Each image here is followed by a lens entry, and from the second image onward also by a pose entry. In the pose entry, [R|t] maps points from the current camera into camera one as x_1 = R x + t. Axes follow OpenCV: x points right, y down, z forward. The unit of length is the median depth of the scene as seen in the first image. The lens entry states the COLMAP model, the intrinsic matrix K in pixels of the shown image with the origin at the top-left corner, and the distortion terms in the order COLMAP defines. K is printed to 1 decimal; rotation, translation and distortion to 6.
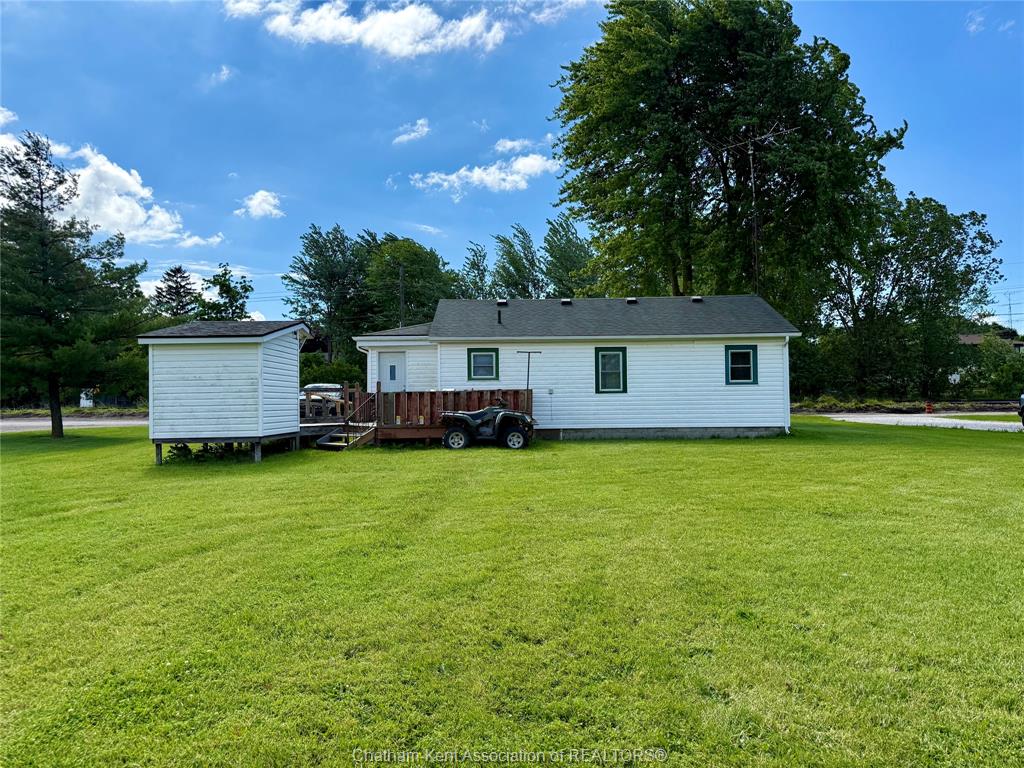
lens RADIAL K [[738.4, 0, 512.0], [0, 738.4, 384.0], [0, 0, 1]] dist [0.142046, -0.210839]
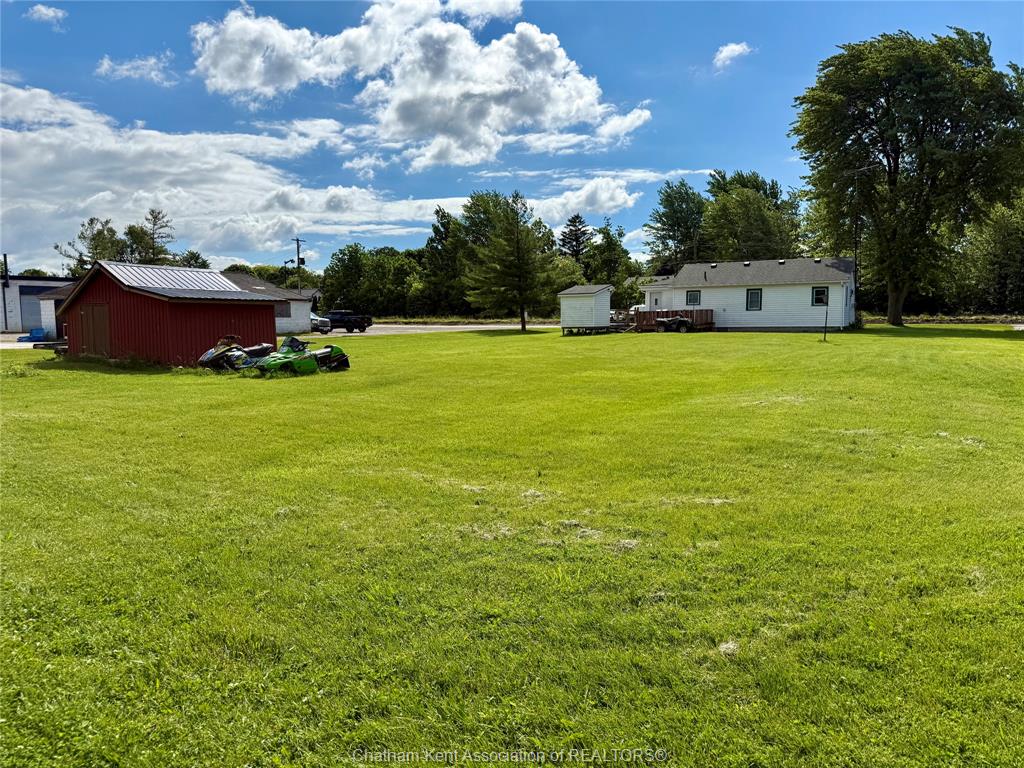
lens RADIAL K [[738.4, 0, 512.0], [0, 738.4, 384.0], [0, 0, 1]] dist [0.142046, -0.210839]
pose [[0.873838, 0.047076, -0.483933, 0.579567], [0.008072, 0.993760, 0.111247, -0.022784], [0.486151, -0.101119, 0.868005, -1.234753]]
